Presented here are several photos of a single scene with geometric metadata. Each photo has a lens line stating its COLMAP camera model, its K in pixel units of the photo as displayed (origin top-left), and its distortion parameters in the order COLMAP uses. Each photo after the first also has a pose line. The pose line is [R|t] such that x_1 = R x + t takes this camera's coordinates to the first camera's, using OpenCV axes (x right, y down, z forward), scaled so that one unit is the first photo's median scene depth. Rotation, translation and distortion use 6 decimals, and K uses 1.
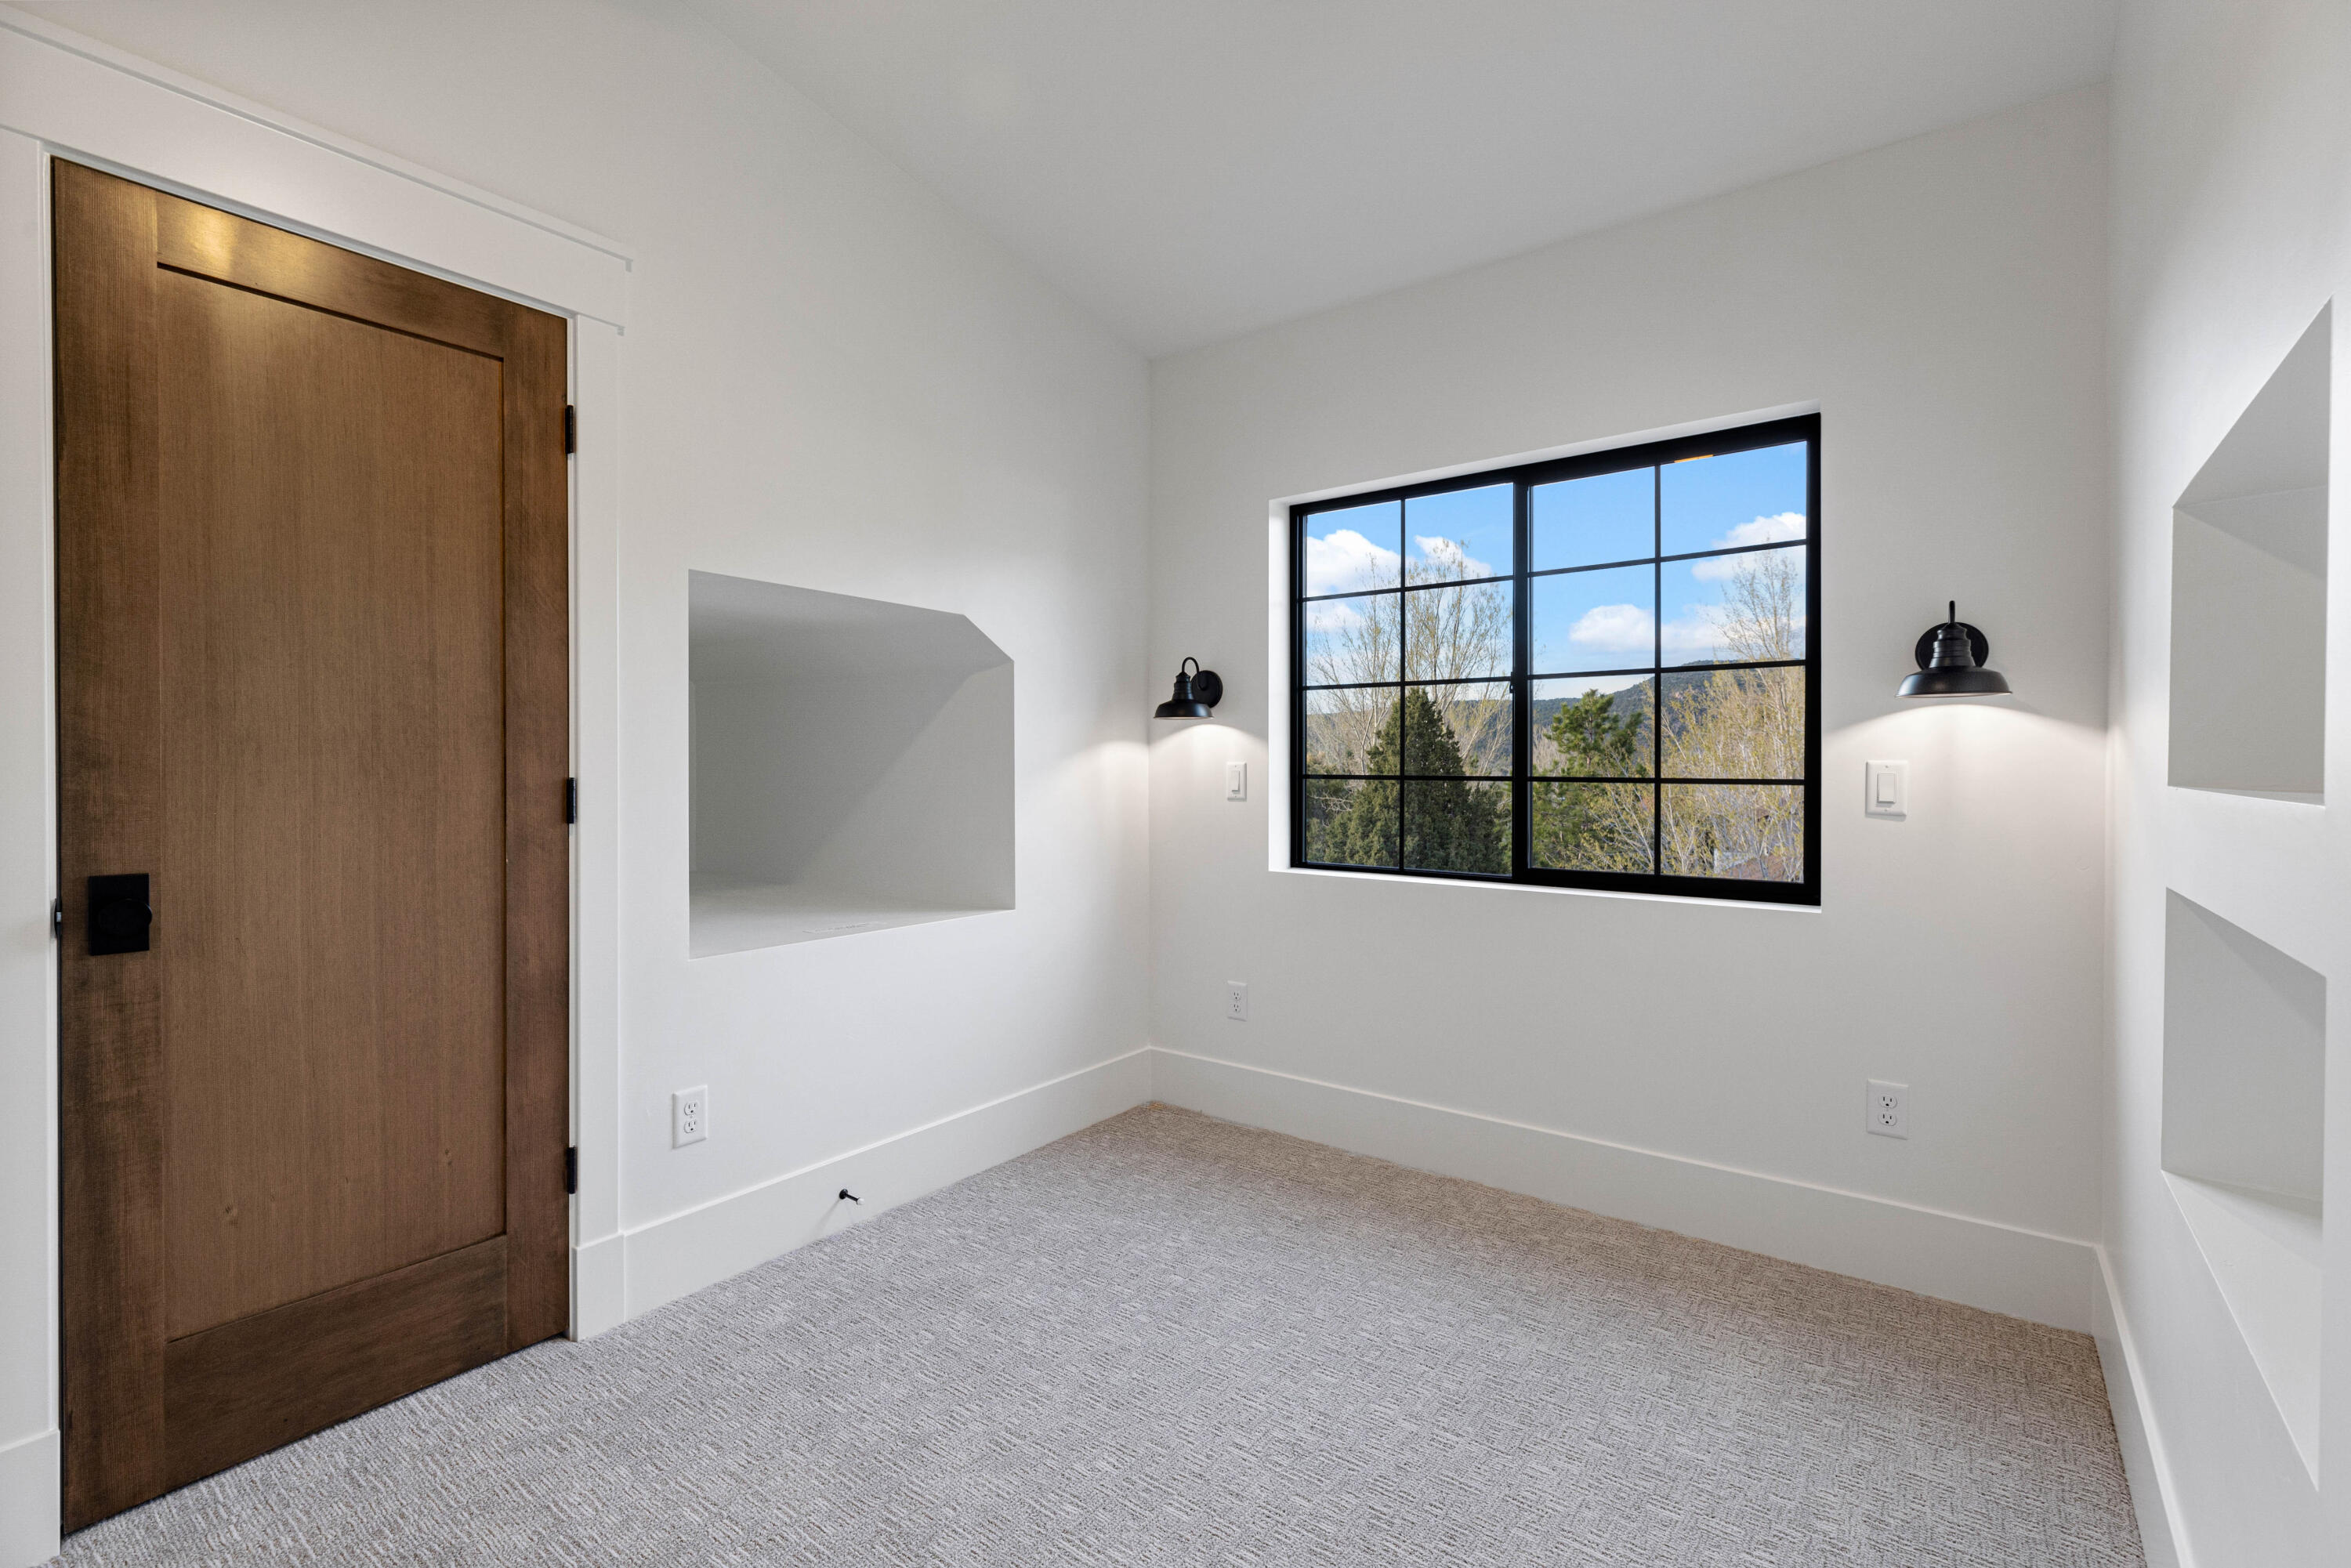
lens RADIAL K [[1050.7, 0, 1158.4], [0, 1050.7, 752.1], [0, 0, 1]] dist [0.016141, -0.006948]
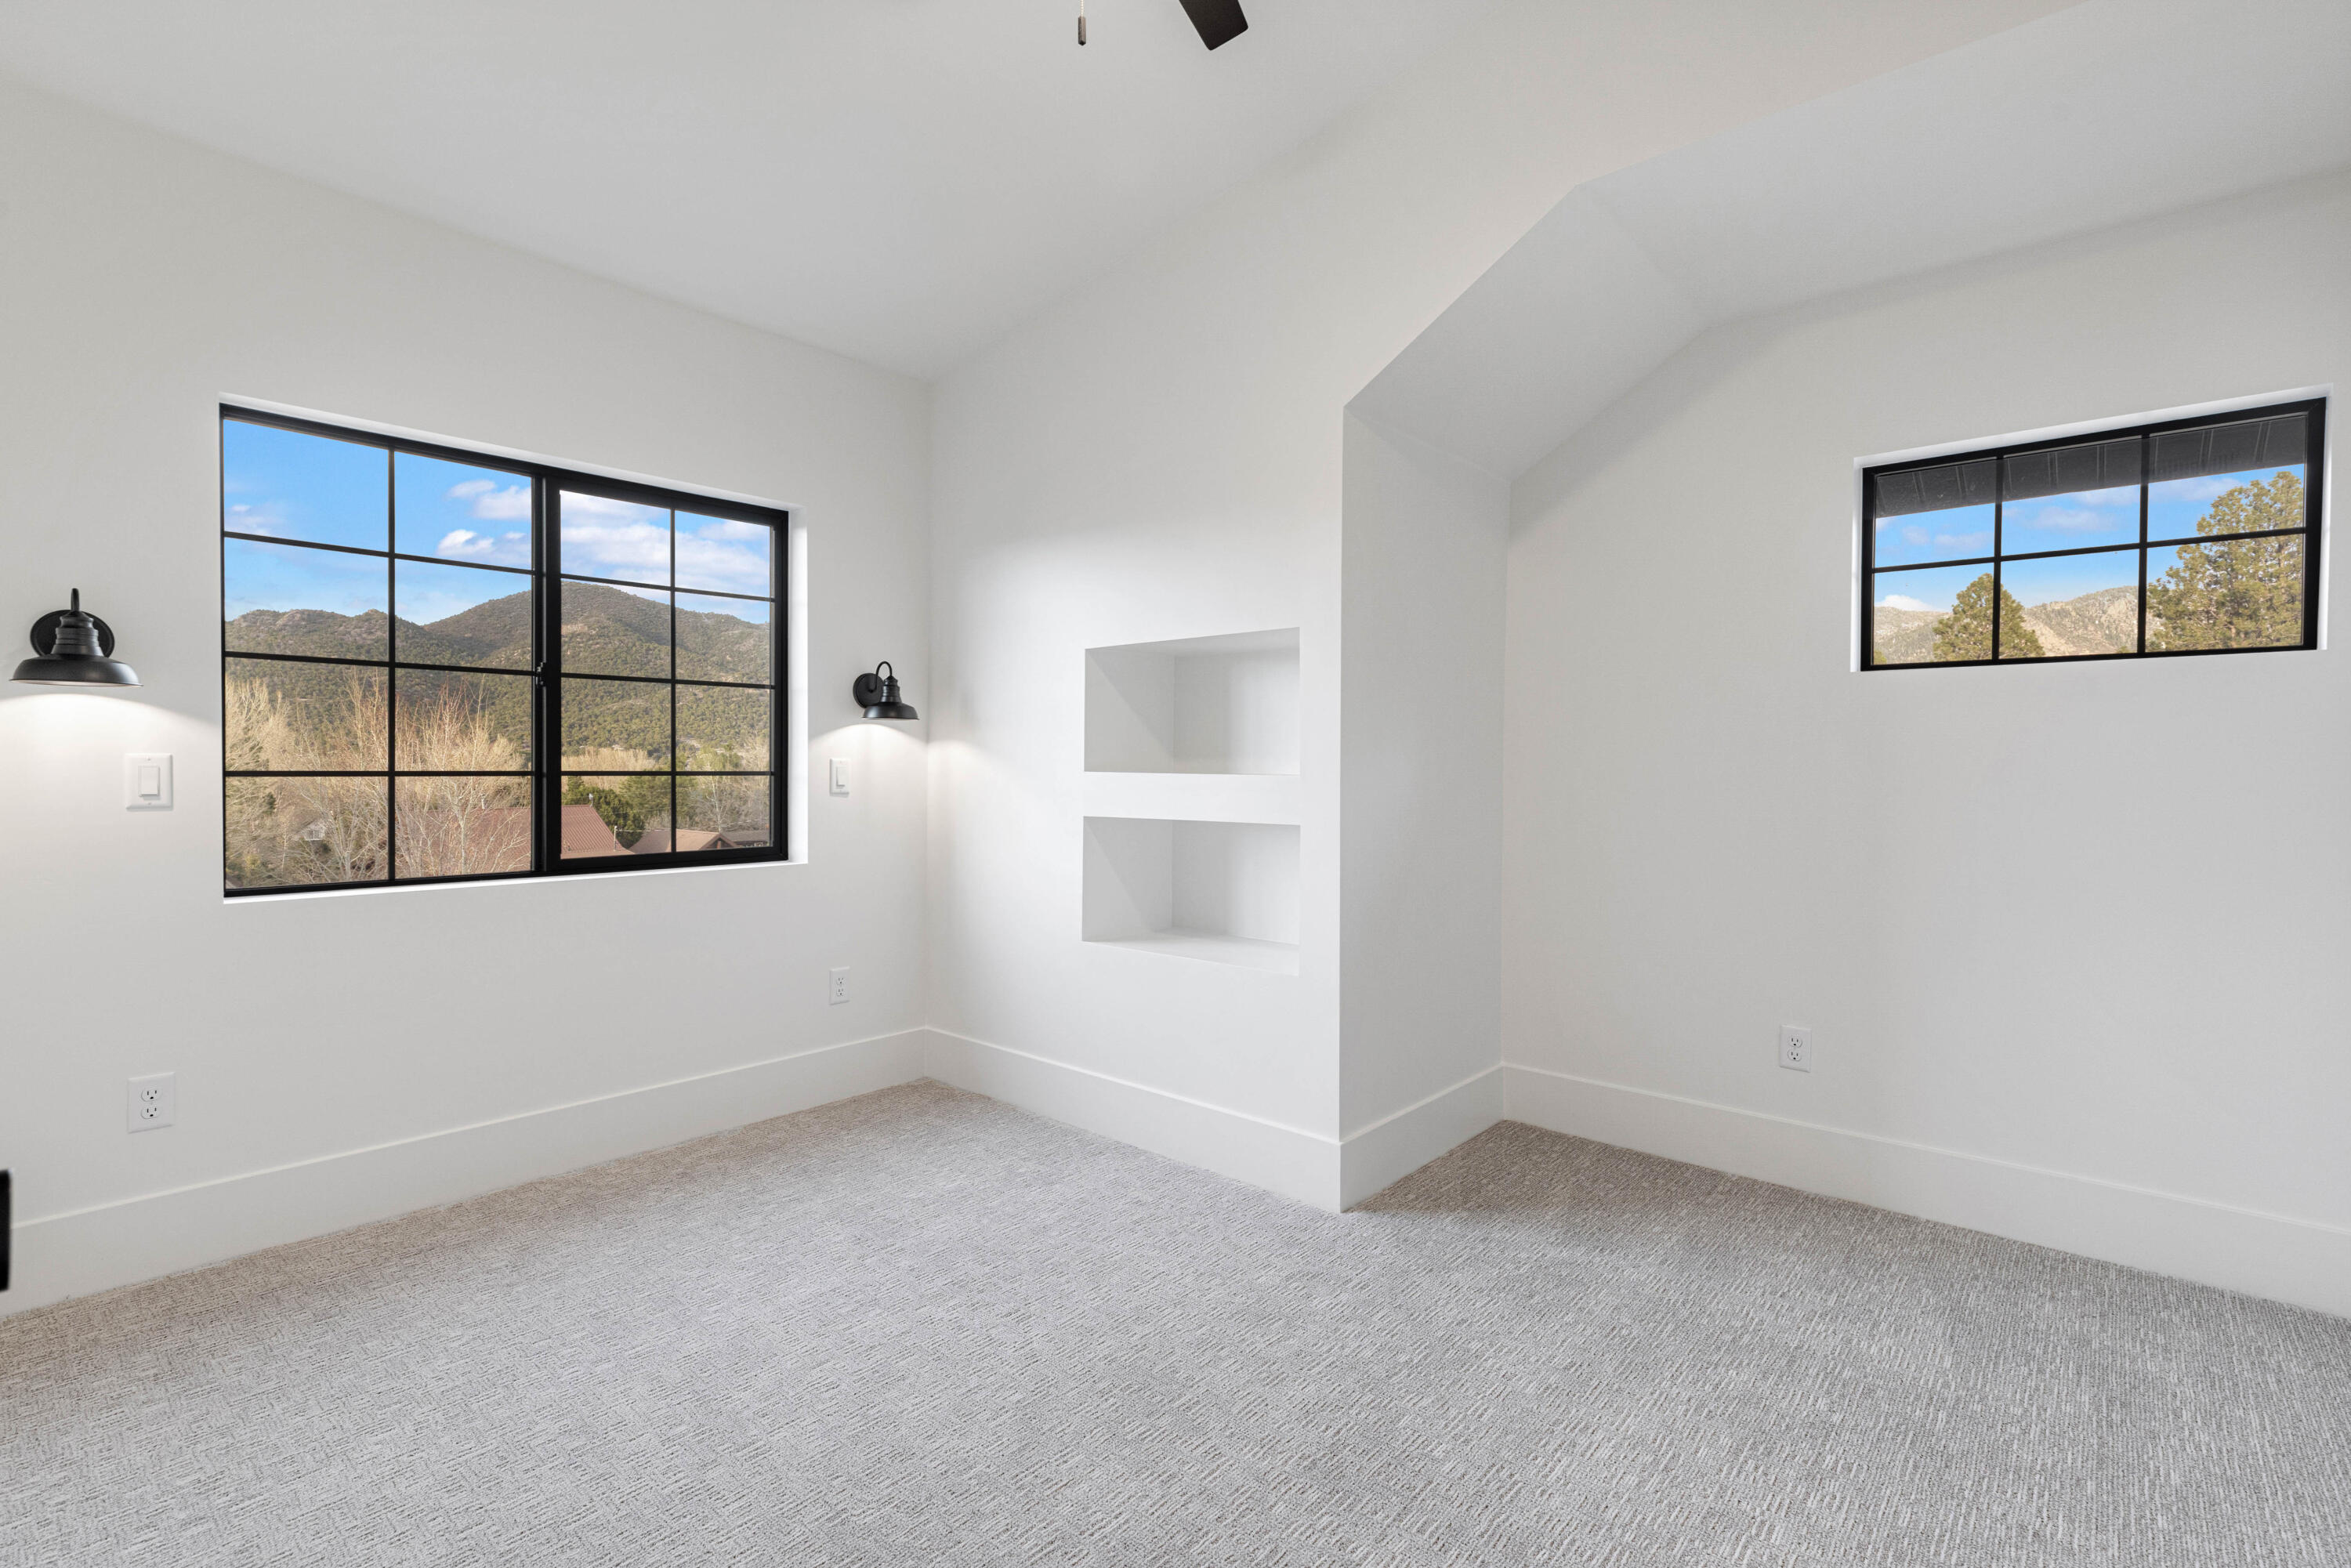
lens RADIAL K [[1050.4, 0, 1169.2], [0, 1050.4, 760.9], [0, 0, 1]] dist [0.002131, -0.000442]
pose [[0.078830, 0.006649, 0.996866, -0.721457], [-0.009529, 0.999937, -0.005916, 0.015572], [-0.996843, -0.009032, 0.078888, 0.372454]]
